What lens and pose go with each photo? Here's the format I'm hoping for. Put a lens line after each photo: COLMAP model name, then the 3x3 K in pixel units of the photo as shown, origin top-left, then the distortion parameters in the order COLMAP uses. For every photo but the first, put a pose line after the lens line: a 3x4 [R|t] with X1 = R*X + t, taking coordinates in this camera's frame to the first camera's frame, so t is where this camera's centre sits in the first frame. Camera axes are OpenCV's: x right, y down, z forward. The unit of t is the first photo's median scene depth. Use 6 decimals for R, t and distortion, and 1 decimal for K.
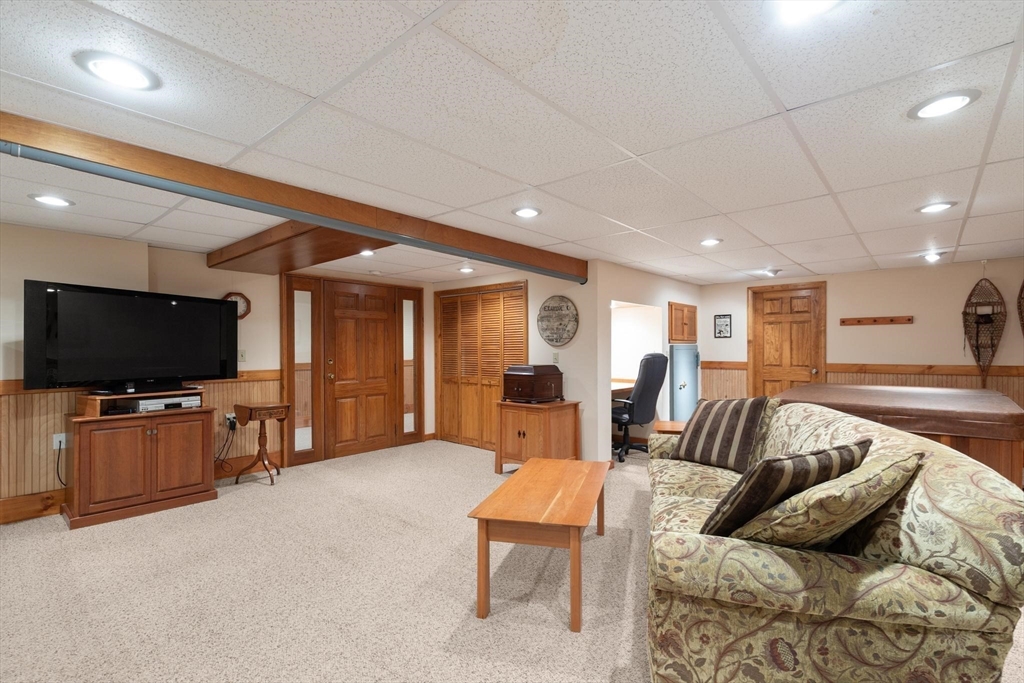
lens RADIAL K [[475.0, 0, 521.0], [0, 475.0, 351.5], [0, 0, 1]] dist [0.003025, -0.000118]
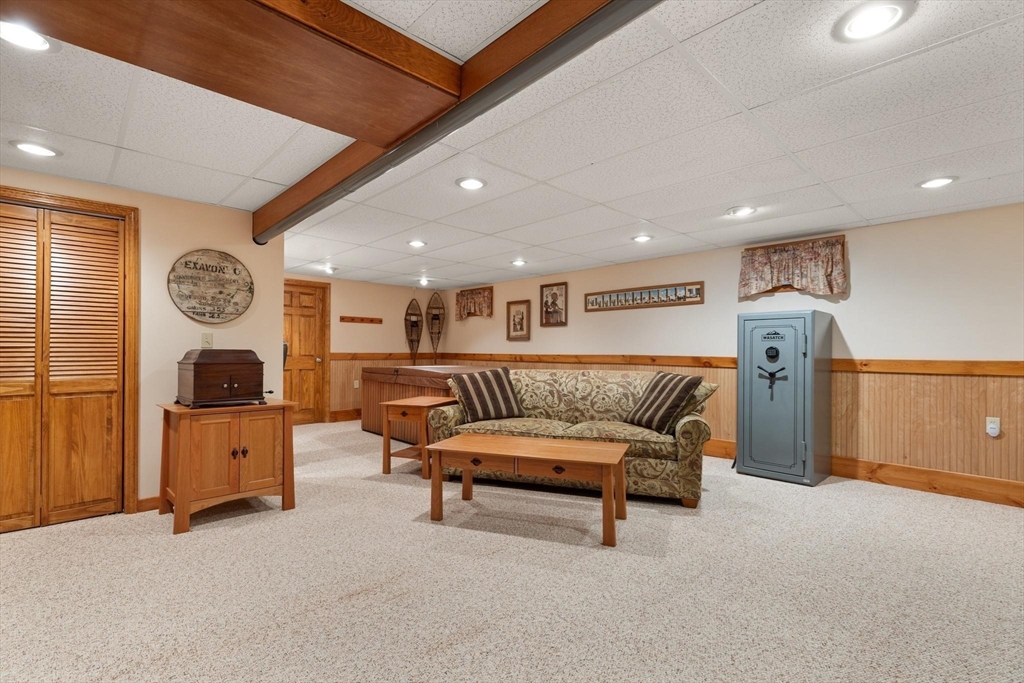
lens RADIAL K [[475.0, 0, 521.0], [0, 475.0, 351.5], [0, 0, 1]] dist [0.003025, -0.000118]
pose [[0.074858, 0.006323, 0.997174, -0.580243], [-0.001322, 0.999980, -0.006242, 0.033048], [-0.997193, -0.000851, 0.074864, 0.508457]]
